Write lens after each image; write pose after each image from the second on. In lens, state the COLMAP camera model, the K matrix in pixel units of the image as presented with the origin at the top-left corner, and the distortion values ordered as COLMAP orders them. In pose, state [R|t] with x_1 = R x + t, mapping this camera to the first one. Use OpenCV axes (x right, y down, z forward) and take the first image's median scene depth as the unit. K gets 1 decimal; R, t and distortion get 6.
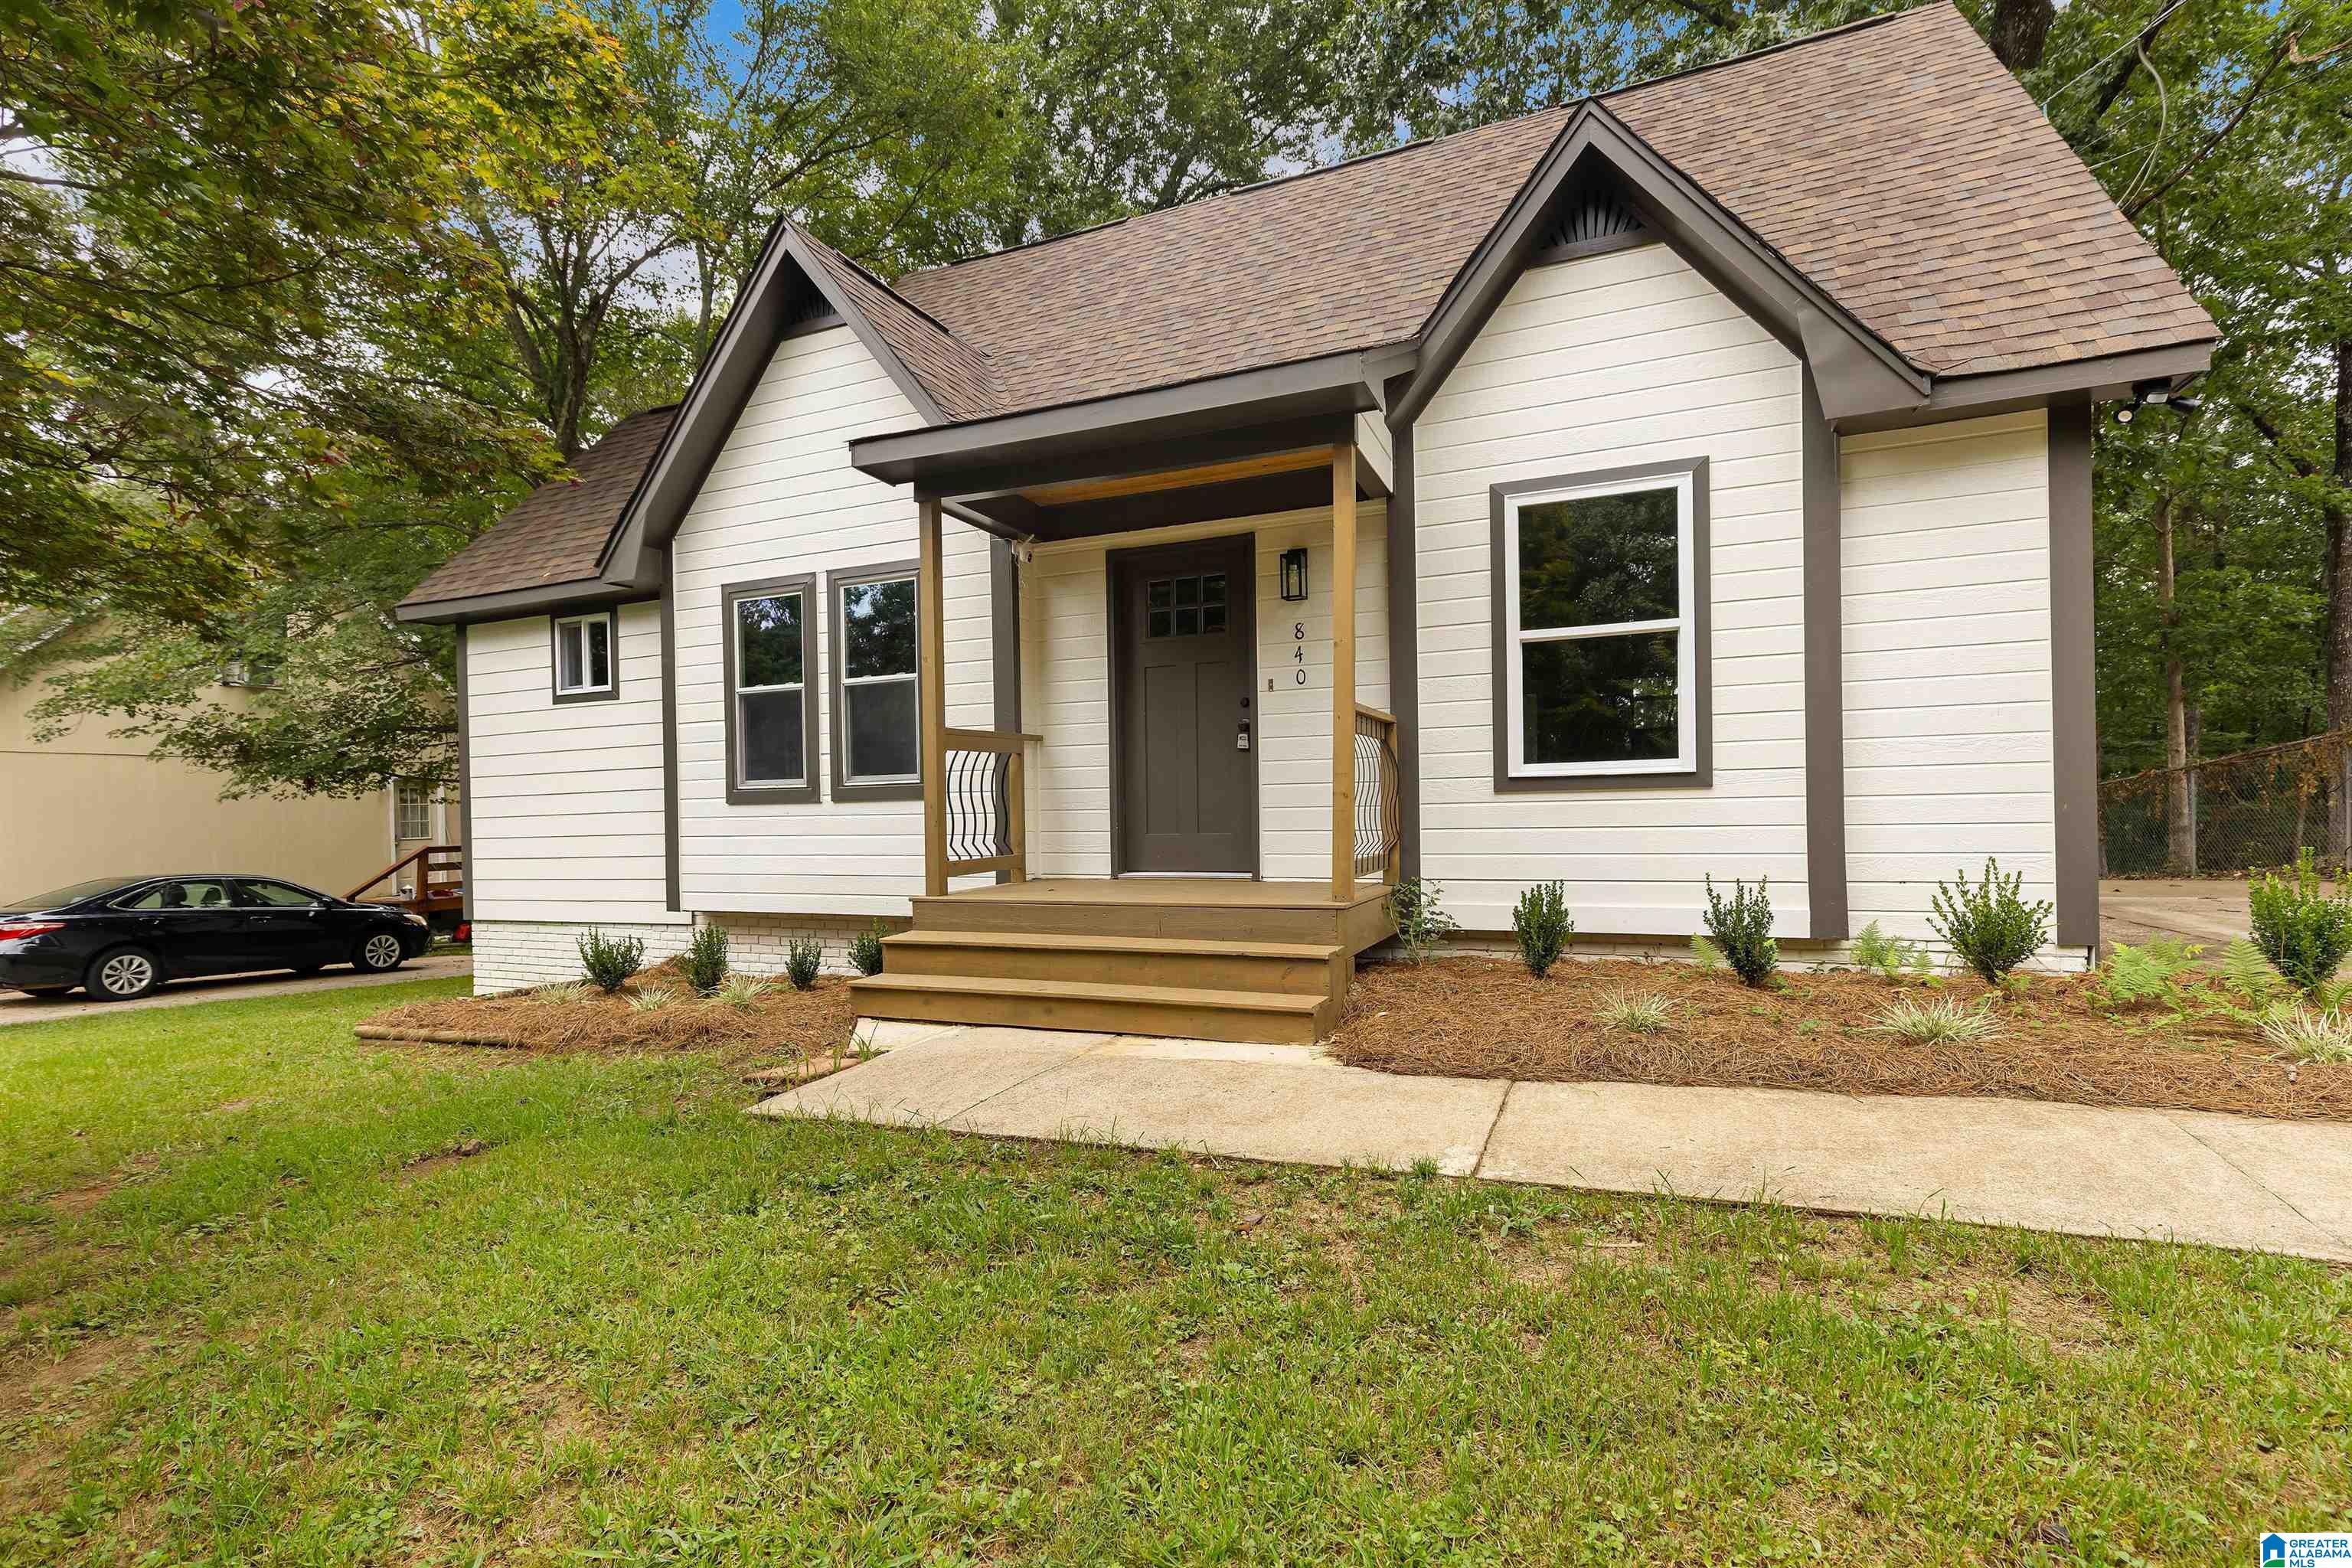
lens RADIAL K [[1072.8, 0, 1133.4], [0, 1072.8, 814.8], [0, 0, 1]] dist [0.016205, -0.000016]
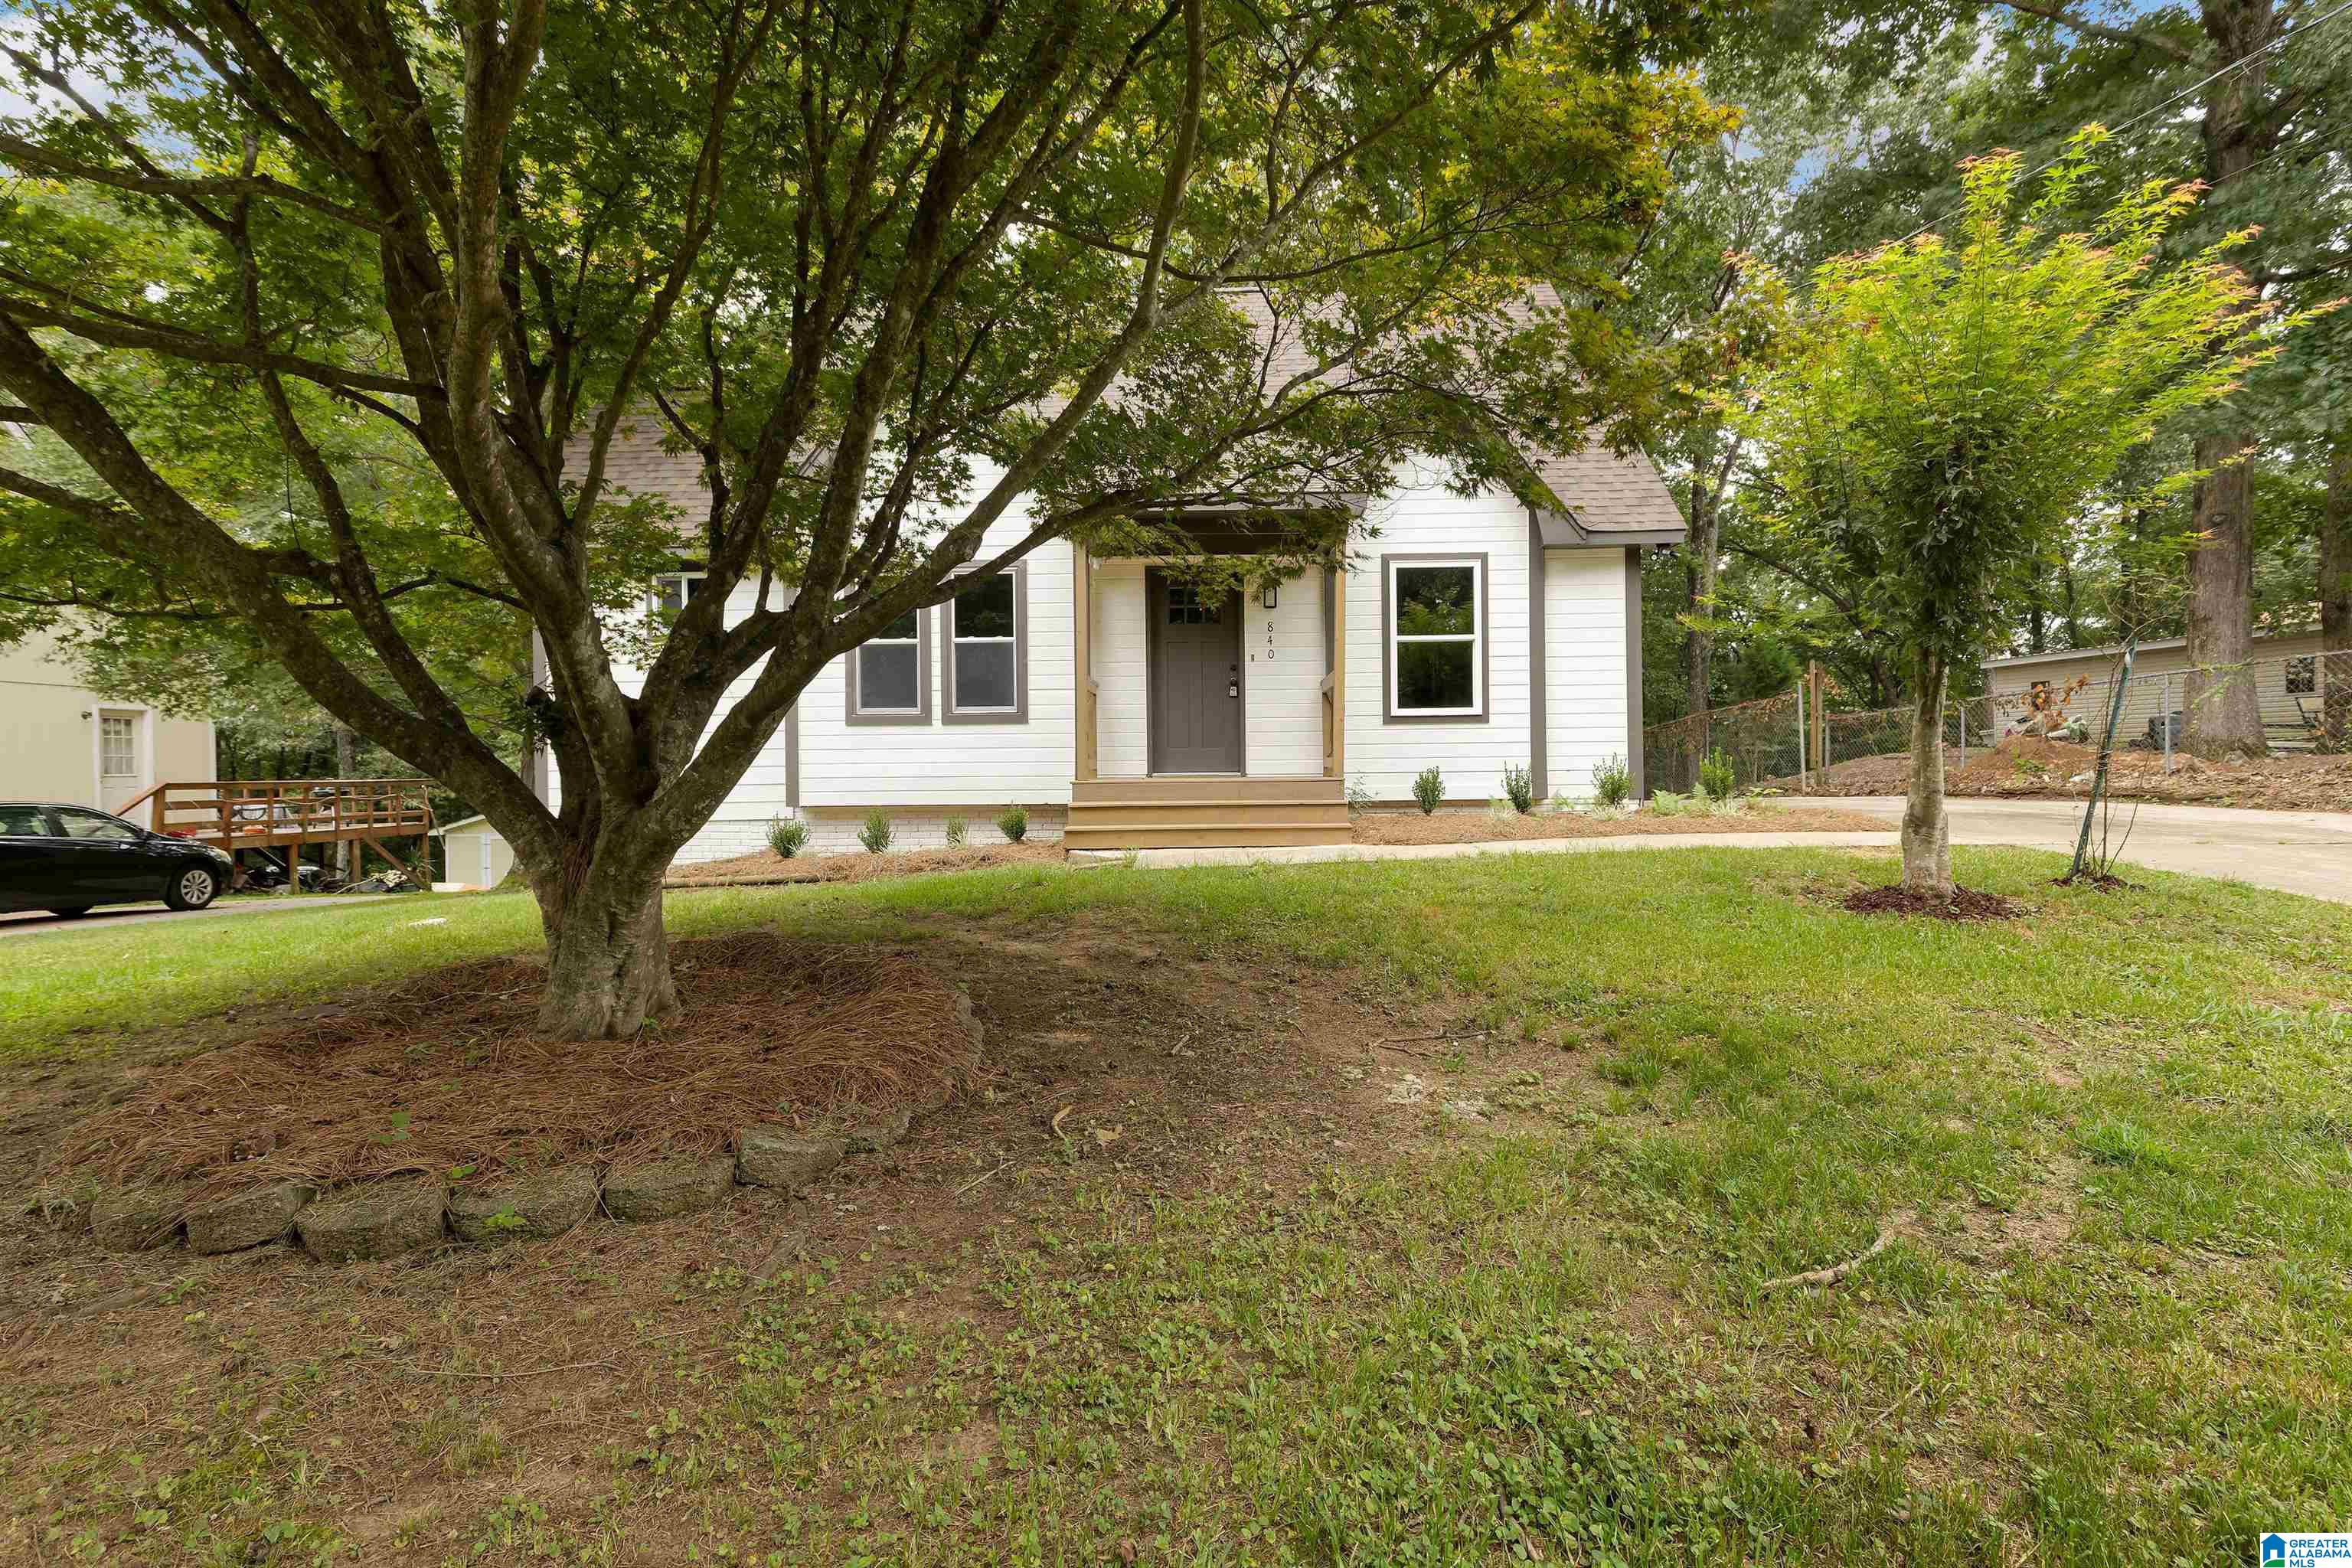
lens RADIAL K [[1116.9, 0, 1163.3], [0, 1116.9, 780.8], [0, 0, 1]] dist [0.019960, -0.000207]
pose [[0.925252, 0.007112, 0.379286, -0.657496], [-0.005038, 0.999966, -0.006462, 0.081013], [-0.379320, 0.004068, 0.925257, -0.548730]]
